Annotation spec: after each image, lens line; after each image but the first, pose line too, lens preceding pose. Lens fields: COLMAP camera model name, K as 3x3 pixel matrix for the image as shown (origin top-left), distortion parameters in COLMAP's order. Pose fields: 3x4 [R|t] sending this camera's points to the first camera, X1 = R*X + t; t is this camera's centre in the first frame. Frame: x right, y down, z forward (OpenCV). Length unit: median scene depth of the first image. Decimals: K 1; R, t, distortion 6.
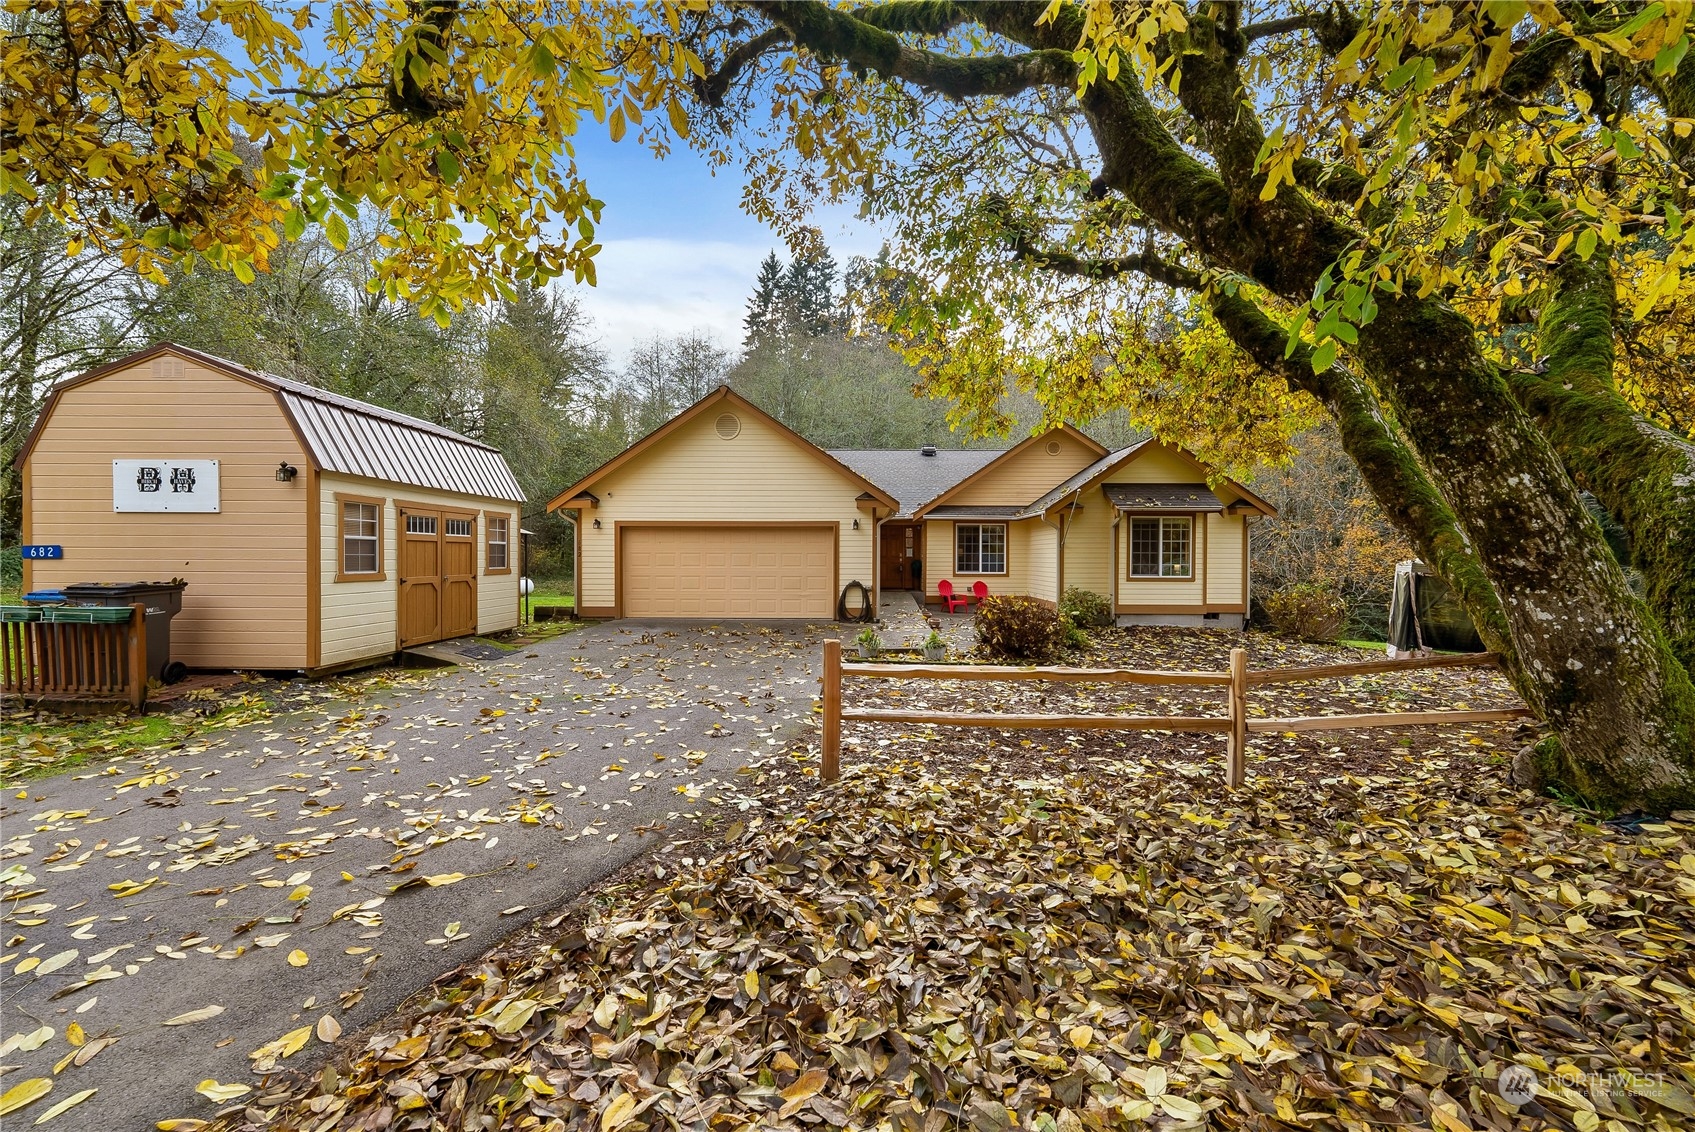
lens RADIAL K [[689.5, 0, 847.5], [0, 689.5, 566.0], [0, 0, 1]] dist [-0.000110, -0.000134]
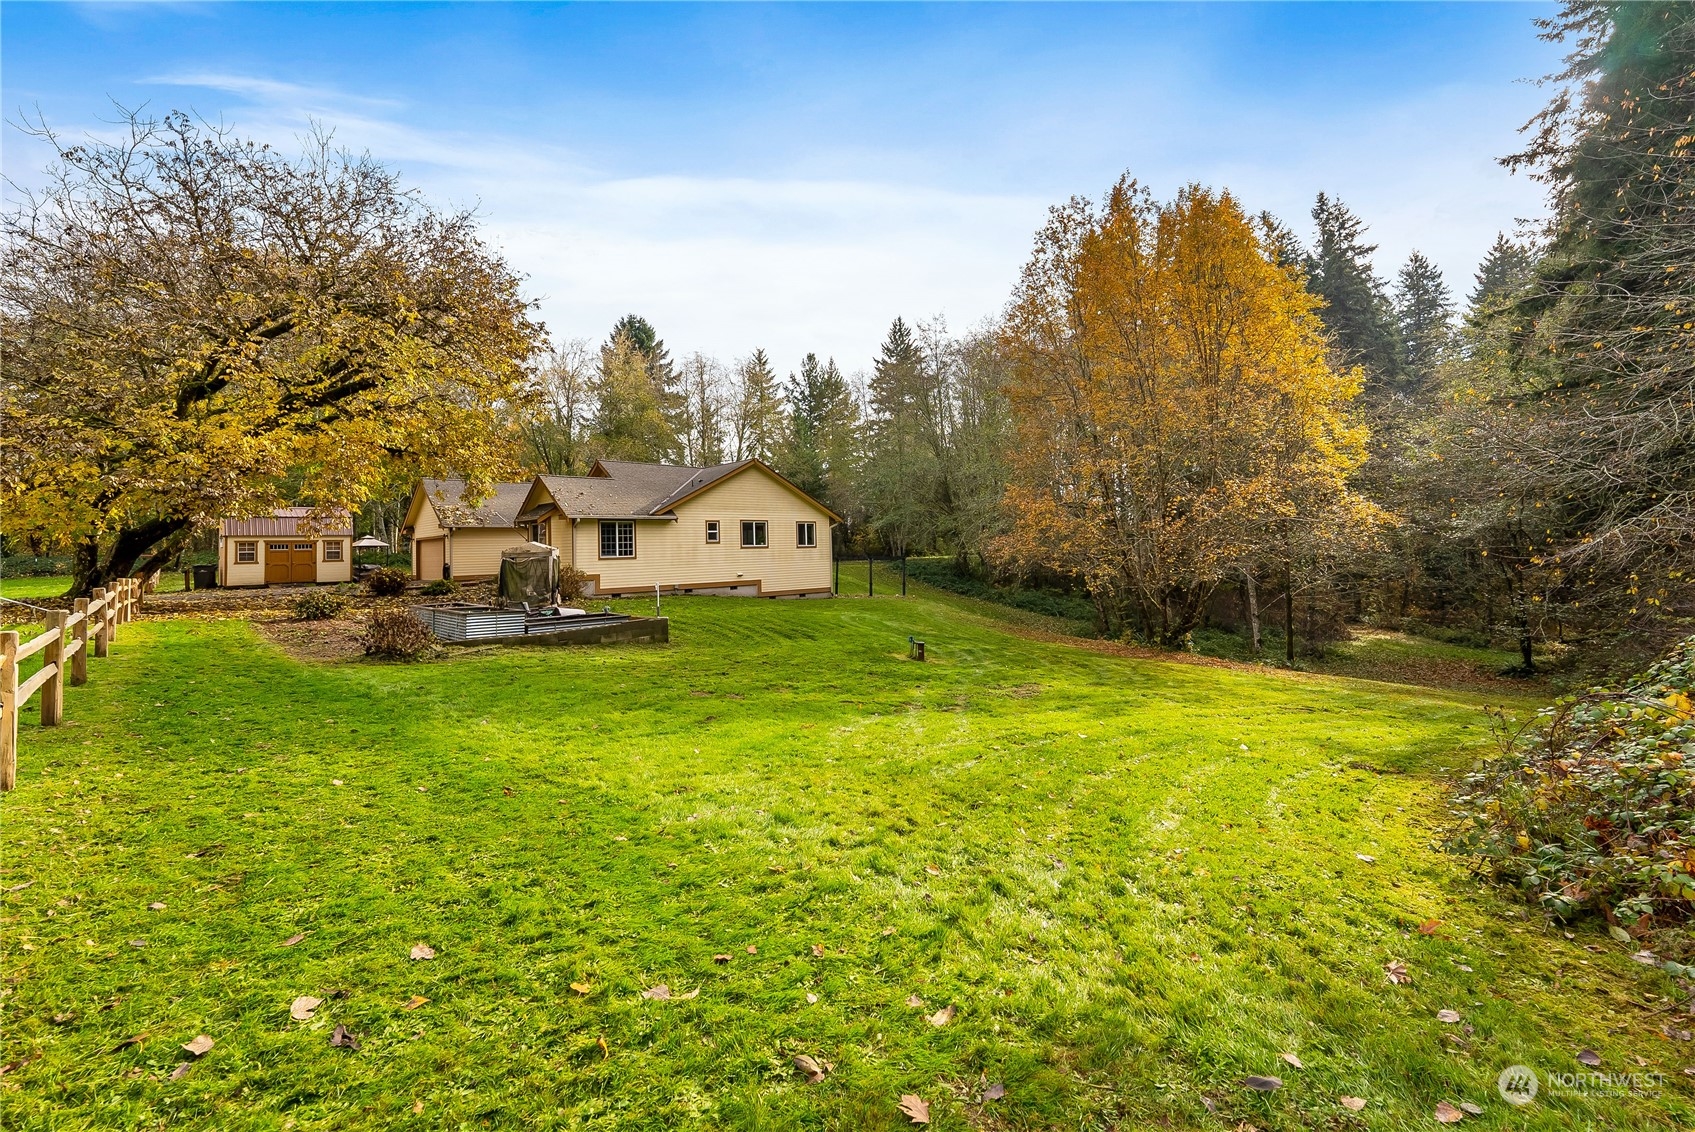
lens RADIAL K [[707.4, 0, 854.2], [0, 707.4, 522.1], [0, 0, 1]] dist [0.000657, -0.000072]
pose [[0.712950, -0.049061, -0.699497, 2.407497], [0.020880, 0.998592, -0.048758, 0.028853], [0.700904, 0.020157, 0.712971, 0.328460]]
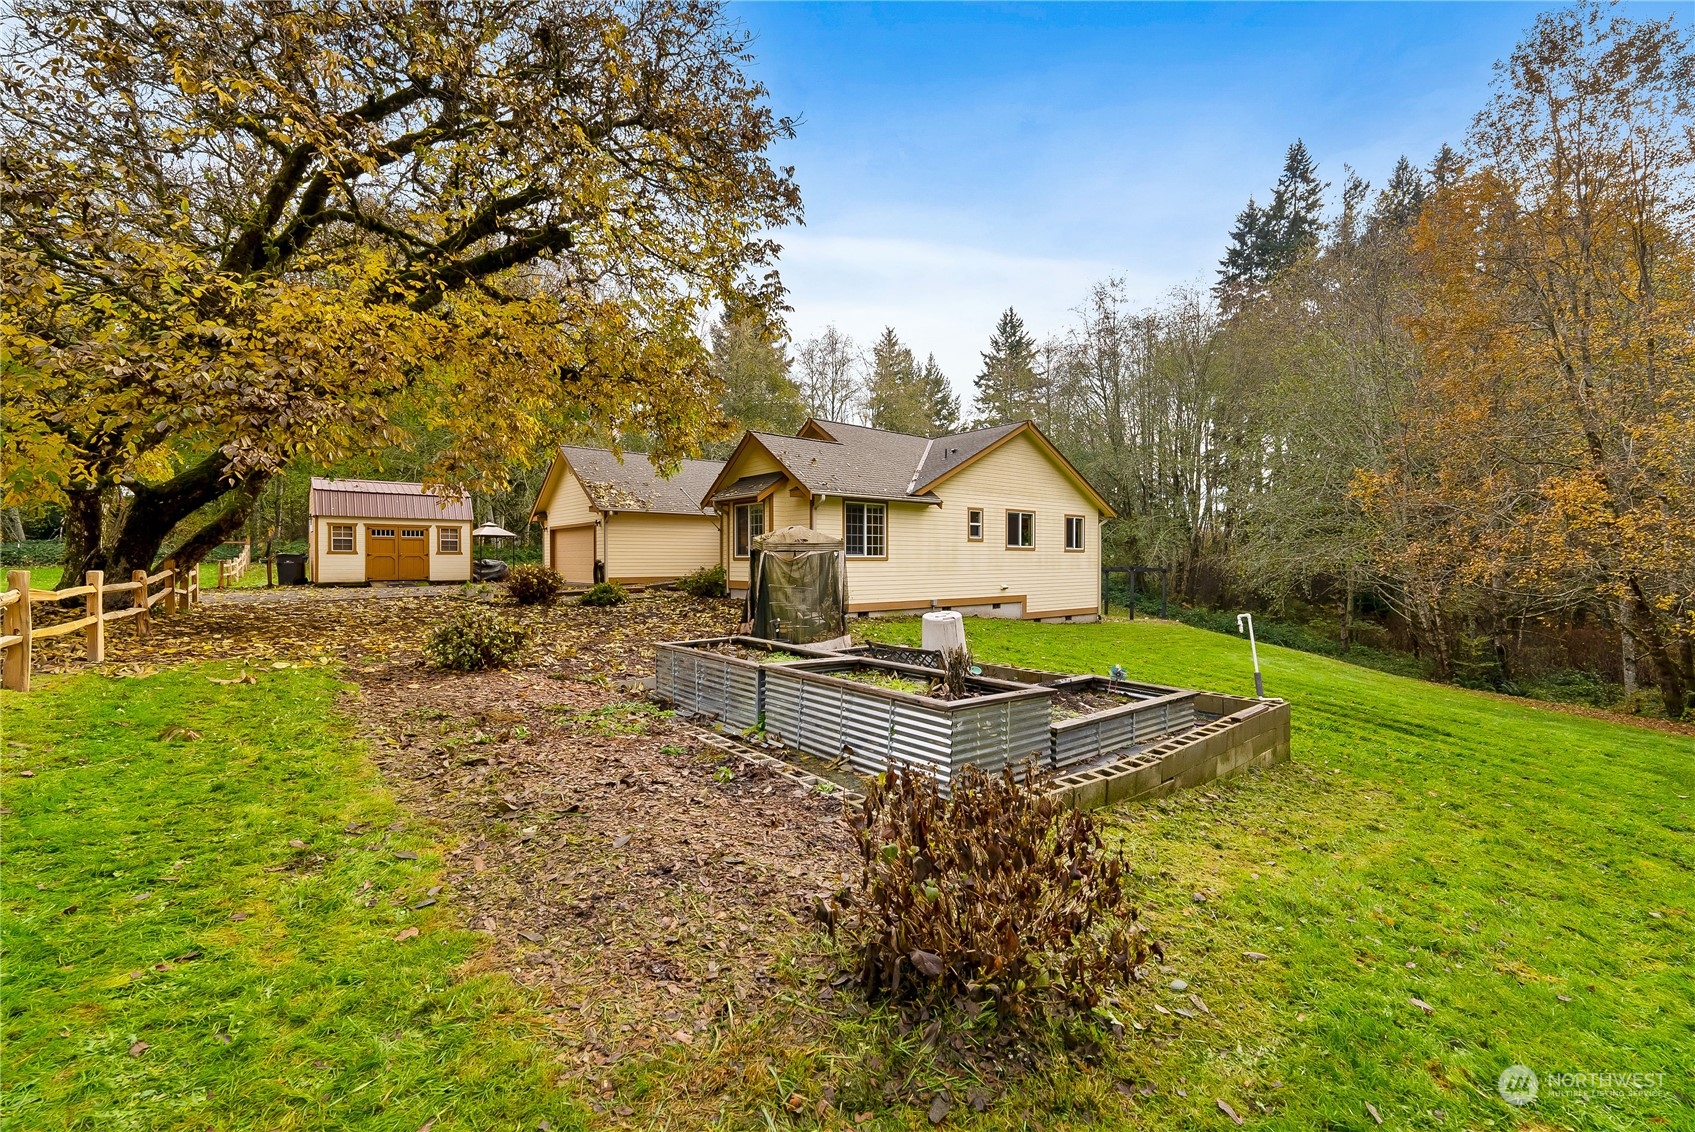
lens RADIAL K [[689.5, 0, 847.5], [0, 689.5, 566.0], [0, 0, 1]] dist [-0.000110, -0.000134]
pose [[0.653159, 0.003639, -0.757212, 1.531069], [-0.005920, 0.999982, -0.000301, 0.033462], [0.757198, 0.004680, 0.653169, 0.413974]]
